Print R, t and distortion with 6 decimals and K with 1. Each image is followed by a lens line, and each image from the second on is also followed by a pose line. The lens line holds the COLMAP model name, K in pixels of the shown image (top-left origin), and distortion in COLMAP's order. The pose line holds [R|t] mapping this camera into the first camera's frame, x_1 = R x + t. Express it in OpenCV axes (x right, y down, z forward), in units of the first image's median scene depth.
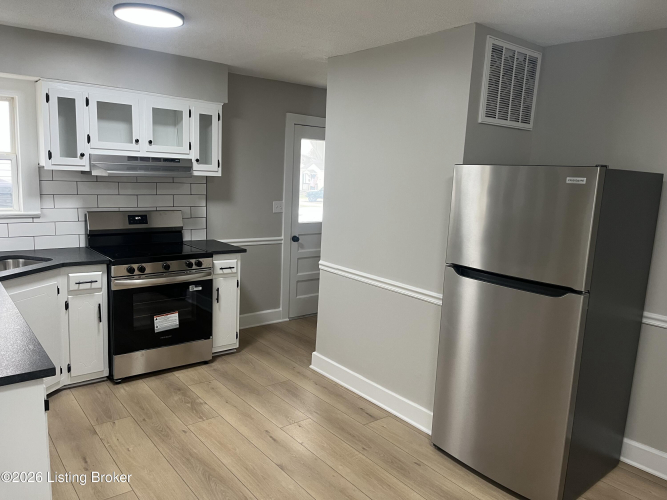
lens RADIAL K [[503.1, 0, 334.2], [0, 503.1, 251.5], [0, 0, 1]] dist [0.046995, -0.046256]
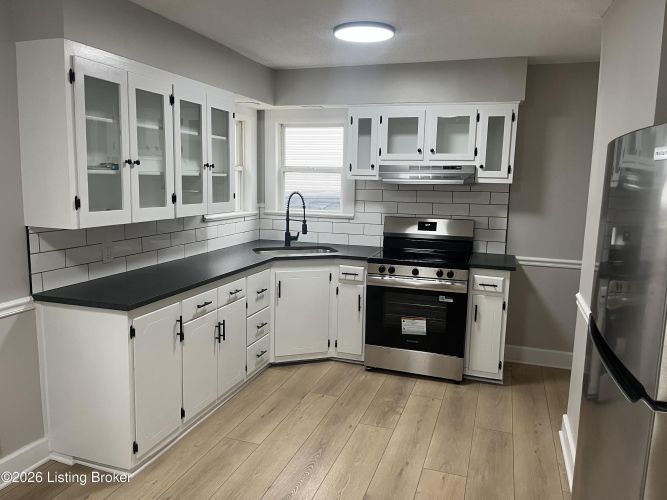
lens RADIAL K [[503.1, 0, 336.2], [0, 503.1, 246.9], [0, 0, 1]] dist [0.046995, -0.046256]
pose [[0.535448, 0.085591, -0.840220, 0.408107], [-0.130457, 0.991293, 0.017844, -0.015857], [0.834432, 0.100058, 0.541952, 0.301362]]
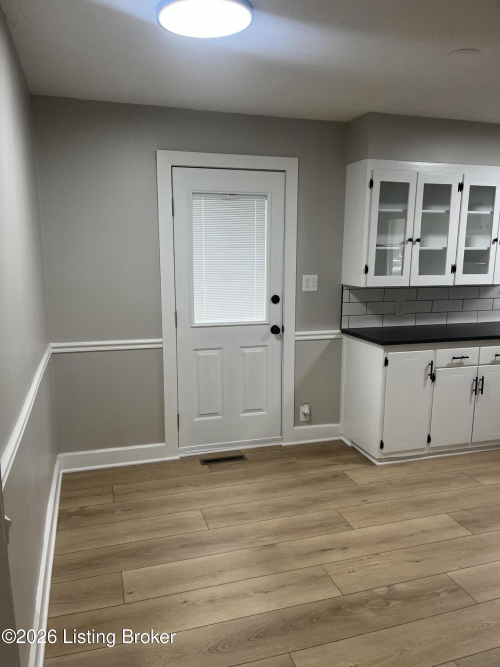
lens RADIAL K [[503.1, 0, 248.9], [0, 503.1, 335.5], [0, 0, 1]] dist [0.046995, -0.046256]
pose [[-0.362095, 0.112362, -0.925344, 0.668244], [-0.167607, 0.968681, 0.183210, -0.033858], [0.916949, 0.221434, -0.331921, 0.519560]]
